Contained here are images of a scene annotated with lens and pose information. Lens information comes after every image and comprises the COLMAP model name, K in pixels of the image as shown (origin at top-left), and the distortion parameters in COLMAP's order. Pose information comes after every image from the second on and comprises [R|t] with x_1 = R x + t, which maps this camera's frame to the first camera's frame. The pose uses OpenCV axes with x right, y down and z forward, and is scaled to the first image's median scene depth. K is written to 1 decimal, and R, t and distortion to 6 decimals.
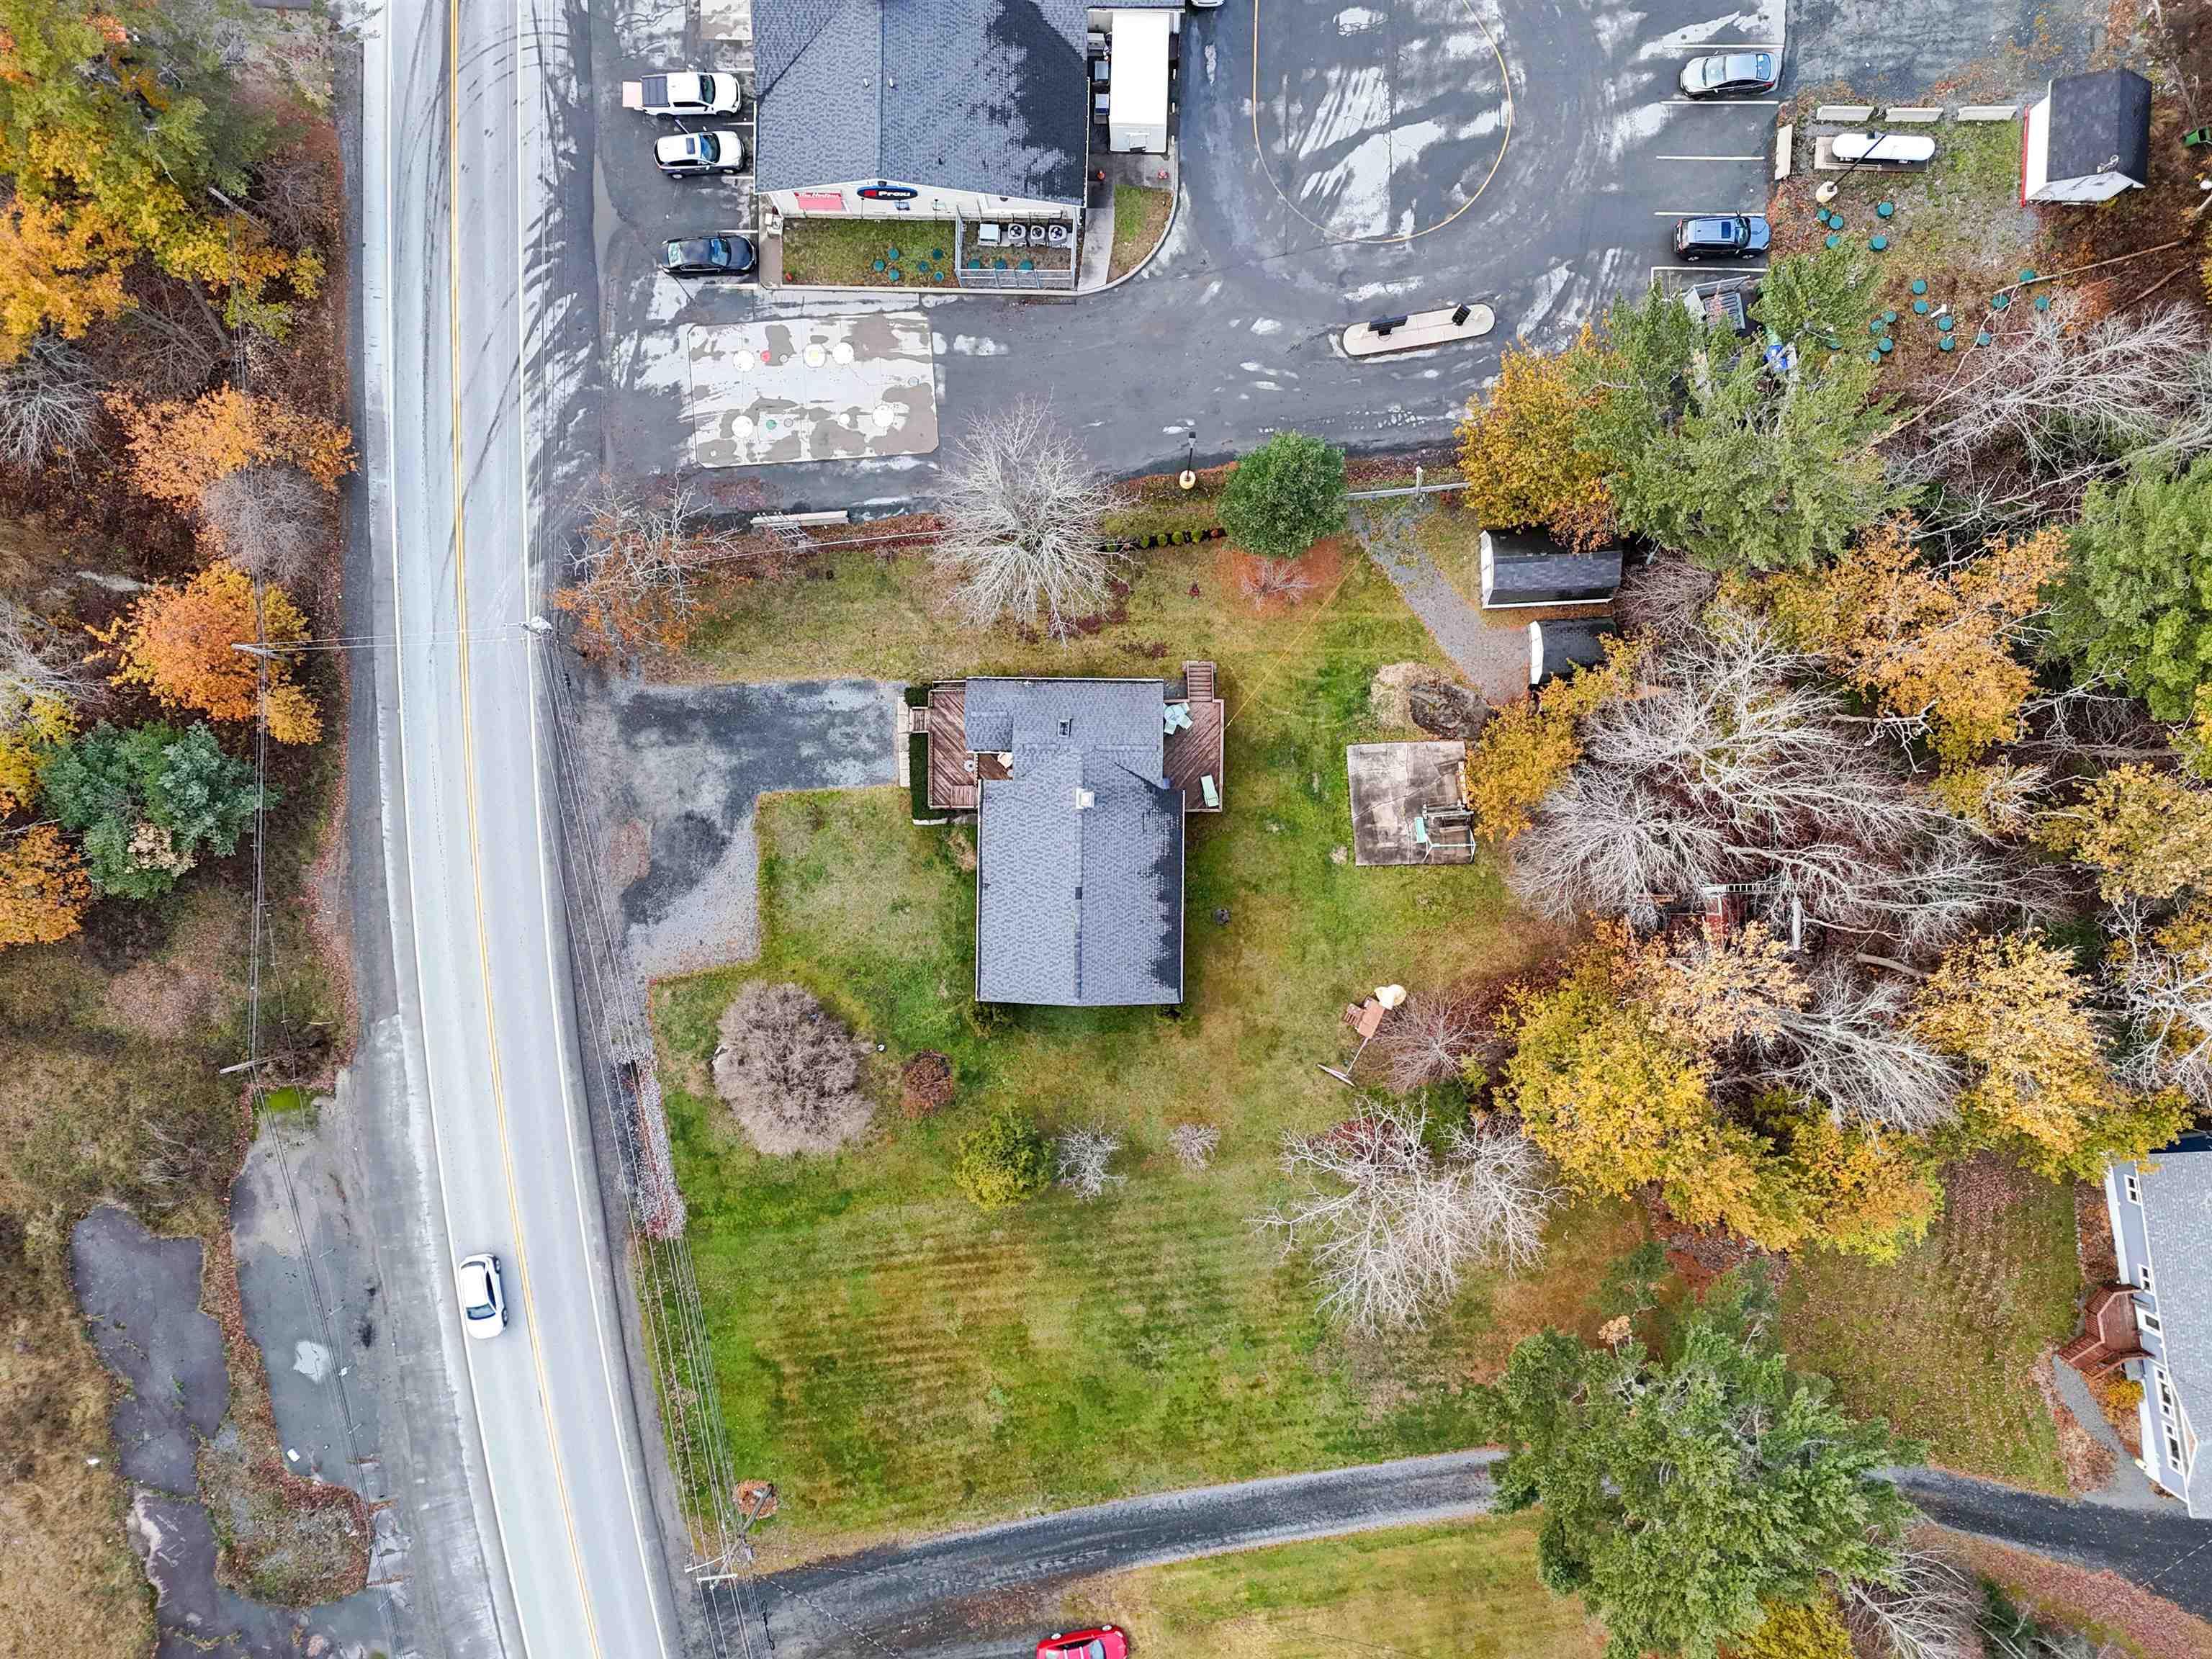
lens RADIAL K [[1604.6, 0, 1112.4], [0, 1604.6, 830.2], [0, 0, 1]] dist [0.074717, -0.063519]
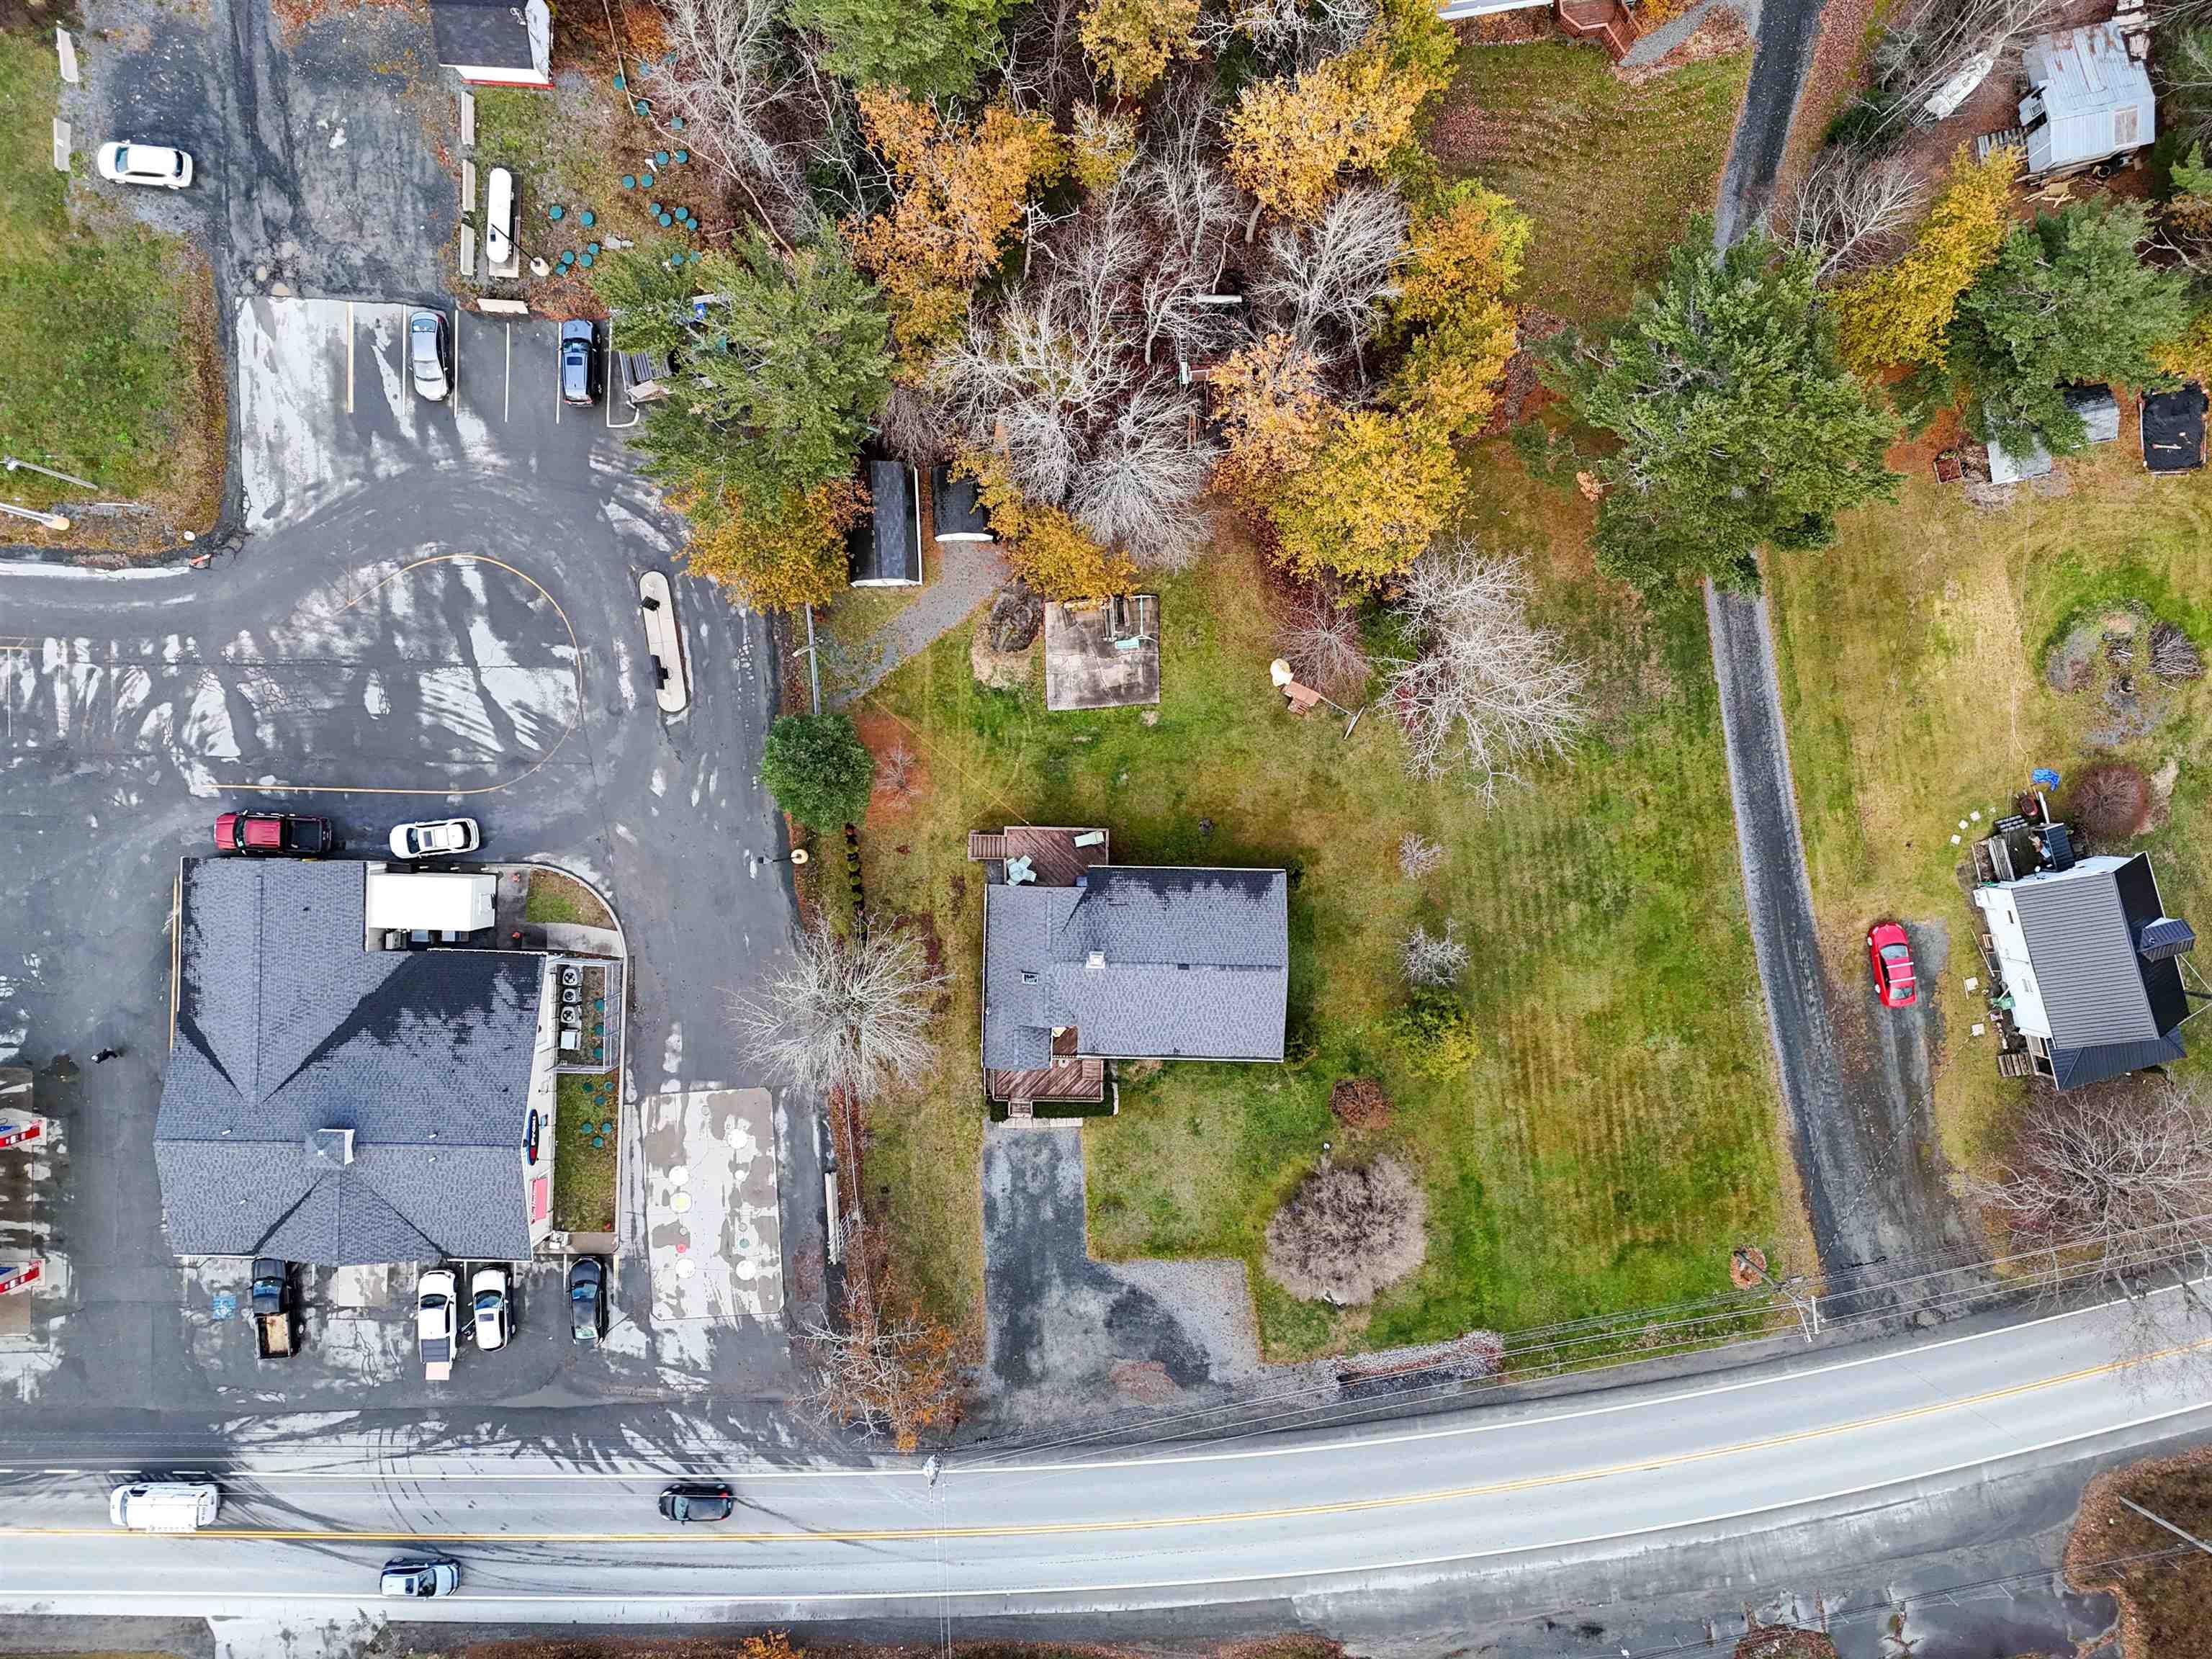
lens RADIAL K [[1604.6, 0, 1112.4], [0, 1604.6, 830.2], [0, 0, 1]] dist [0.074717, -0.063519]
pose [[0.007934, -0.999968, -0.000242, 0.066441], [0.999952, 0.007936, -0.005751, -0.002801], [0.005753, -0.000196, 0.999983, -0.073190]]
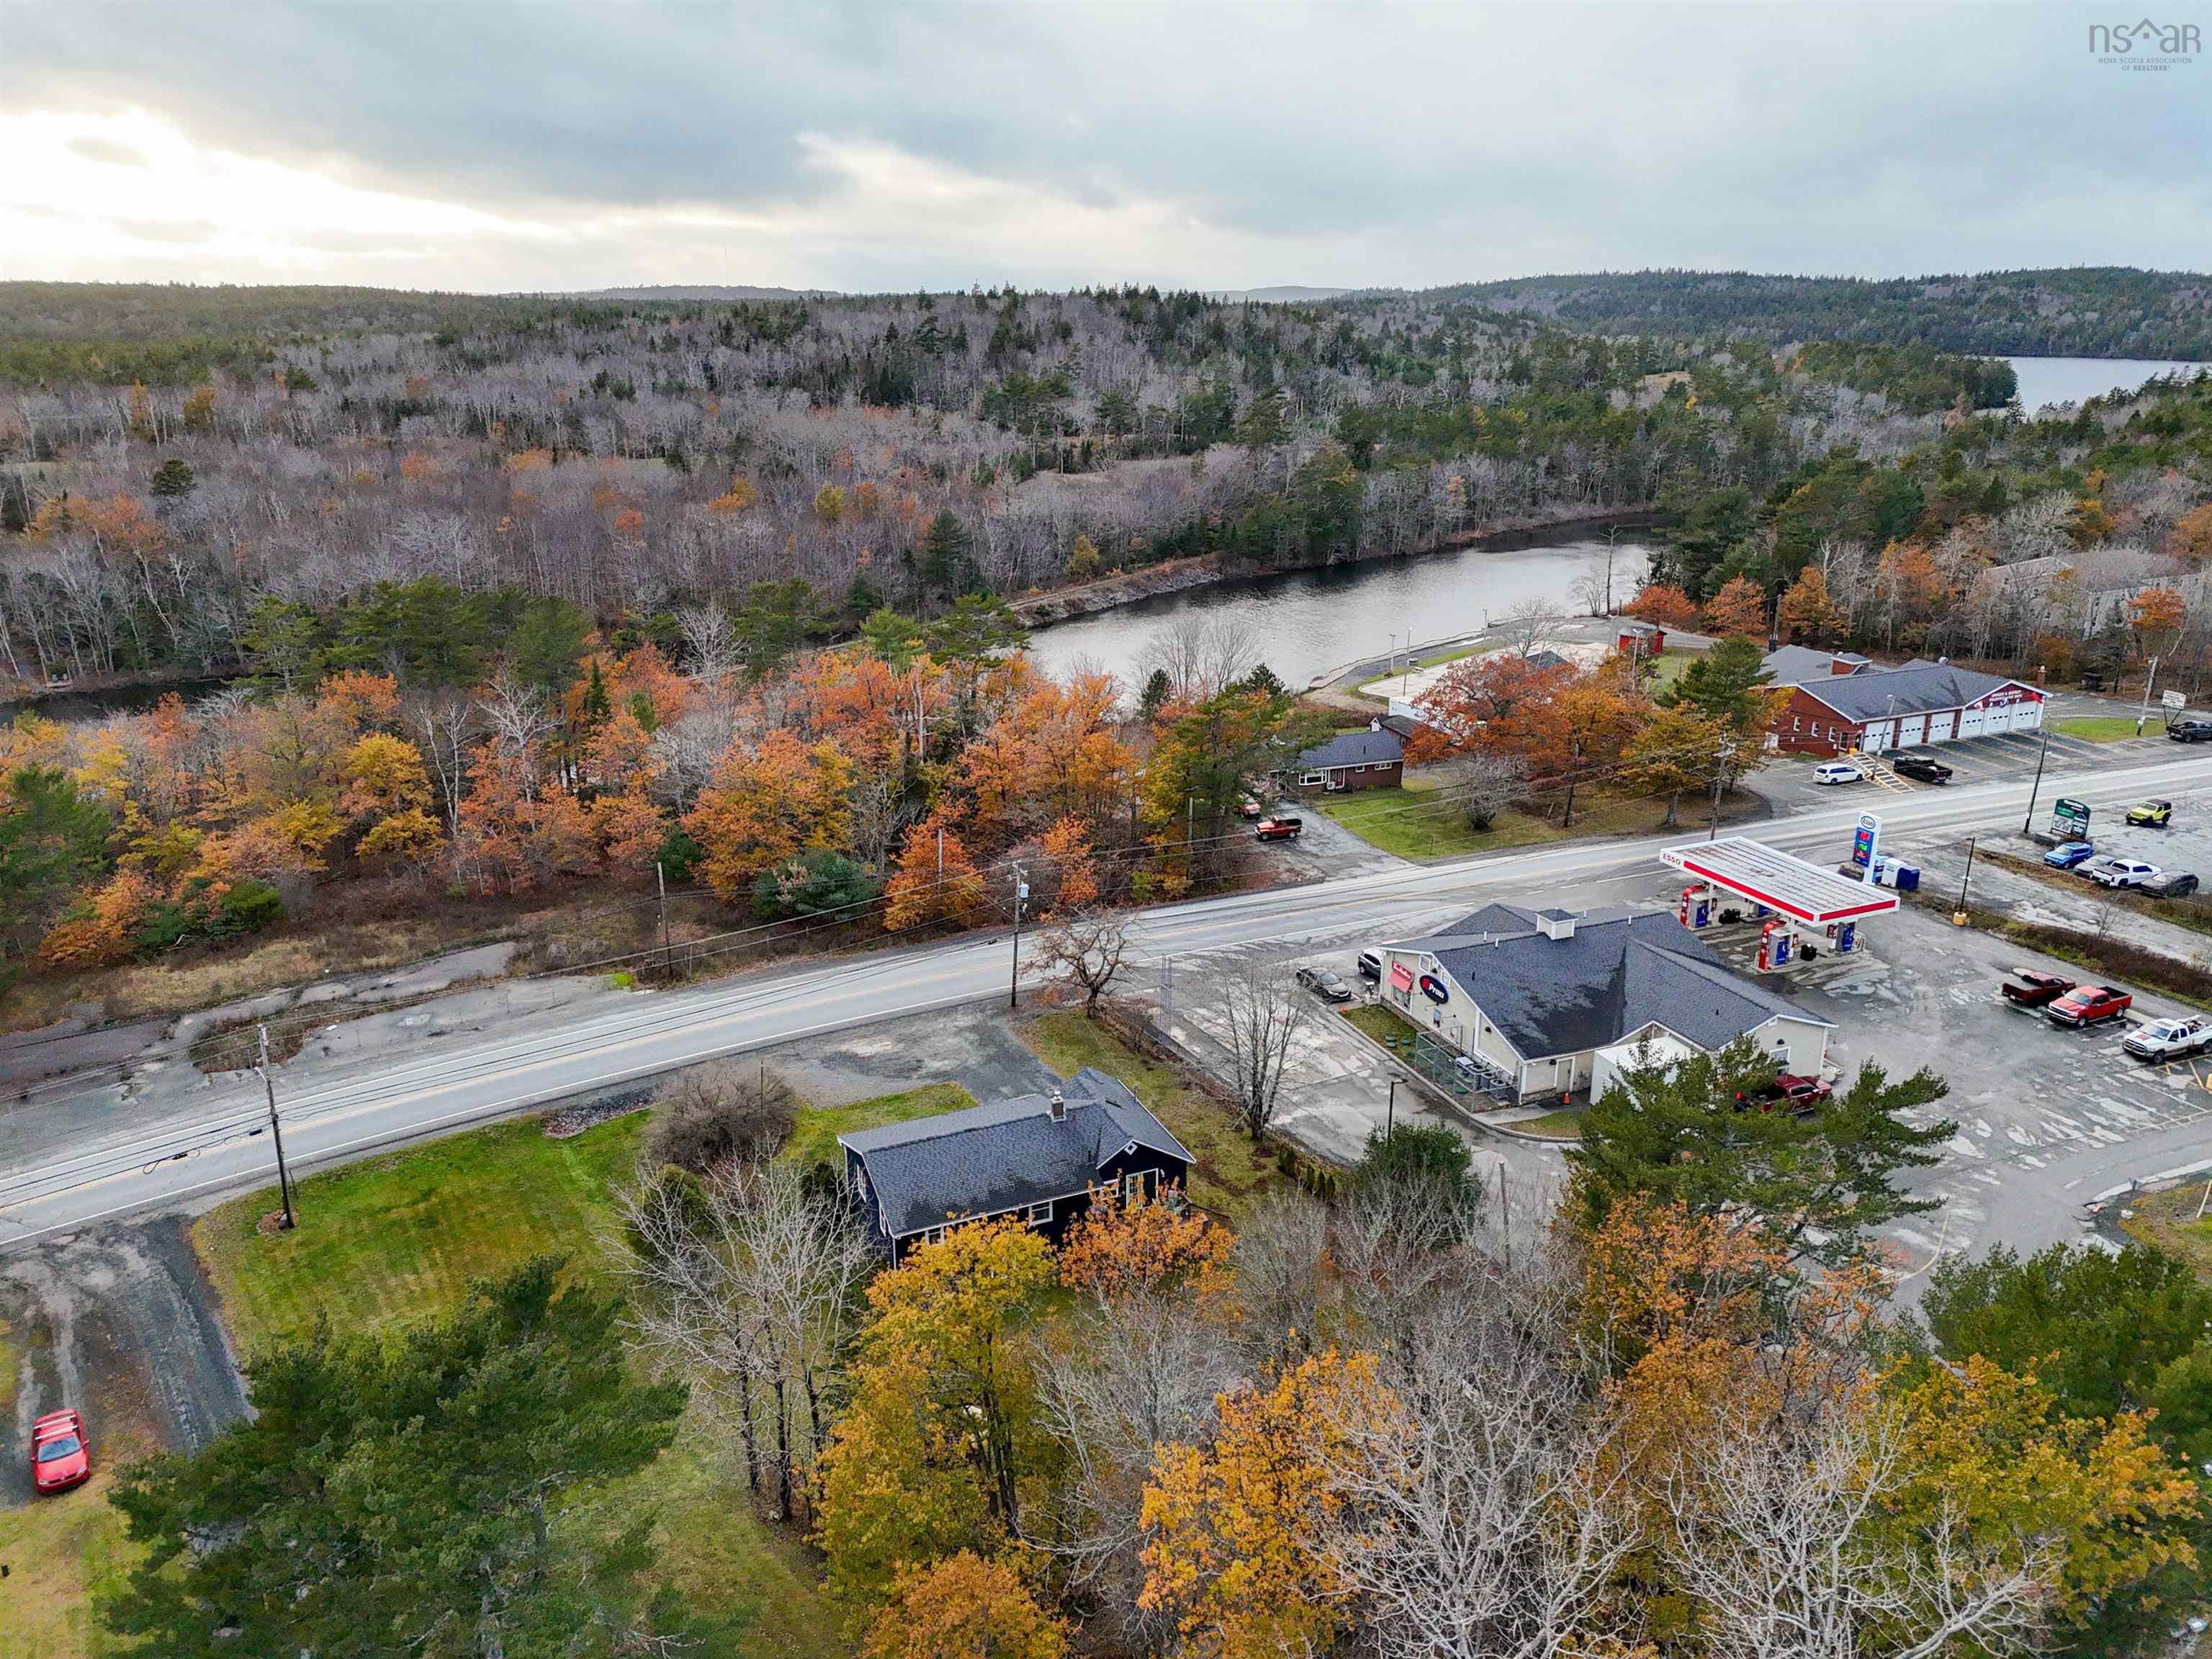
lens RADIAL K [[1604.6, 0, 1112.4], [0, 1604.6, 830.2], [0, 0, 1]] dist [0.074717, -0.063519]
pose [[0.411724, 0.306430, -0.858245, 0.783897], [-0.911253, 0.128081, -0.391424, 0.312055], [-0.010019, 0.943237, 0.331970, 0.446517]]
